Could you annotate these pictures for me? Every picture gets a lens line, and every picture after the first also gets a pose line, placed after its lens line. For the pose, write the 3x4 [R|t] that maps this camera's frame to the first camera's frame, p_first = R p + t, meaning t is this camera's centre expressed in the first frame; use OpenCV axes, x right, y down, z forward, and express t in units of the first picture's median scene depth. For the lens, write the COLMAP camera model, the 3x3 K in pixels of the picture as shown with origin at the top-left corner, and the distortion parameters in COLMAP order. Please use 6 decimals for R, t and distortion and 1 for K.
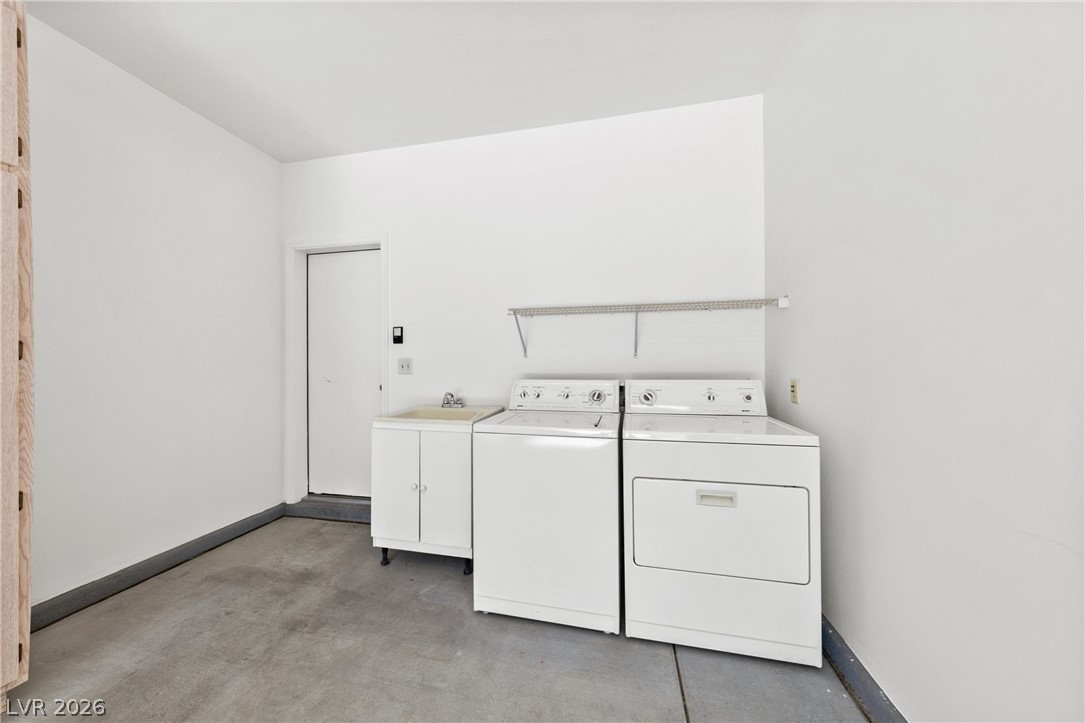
lens RADIAL K [[358.9, 0, 543.0], [0, 358.9, 362.8], [0, 0, 1]] dist [0.001712, 0.000022]
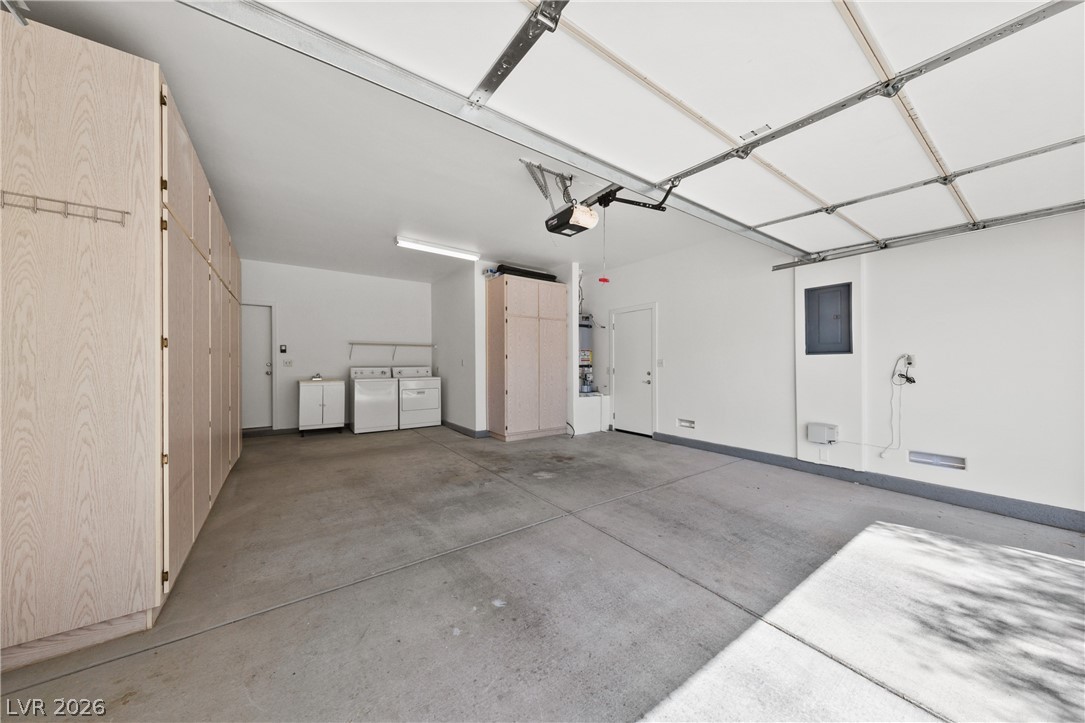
lens RADIAL K [[358.9, 0, 542.0], [0, 358.9, 363.1], [0, 0, 1]] dist [0.001712, 0.000022]
pose [[0.676229, 0.003658, 0.736683, -1.283111], [-0.002240, 0.999993, -0.002910, 0.016274], [-0.736688, 0.000317, 0.676232, -2.248975]]
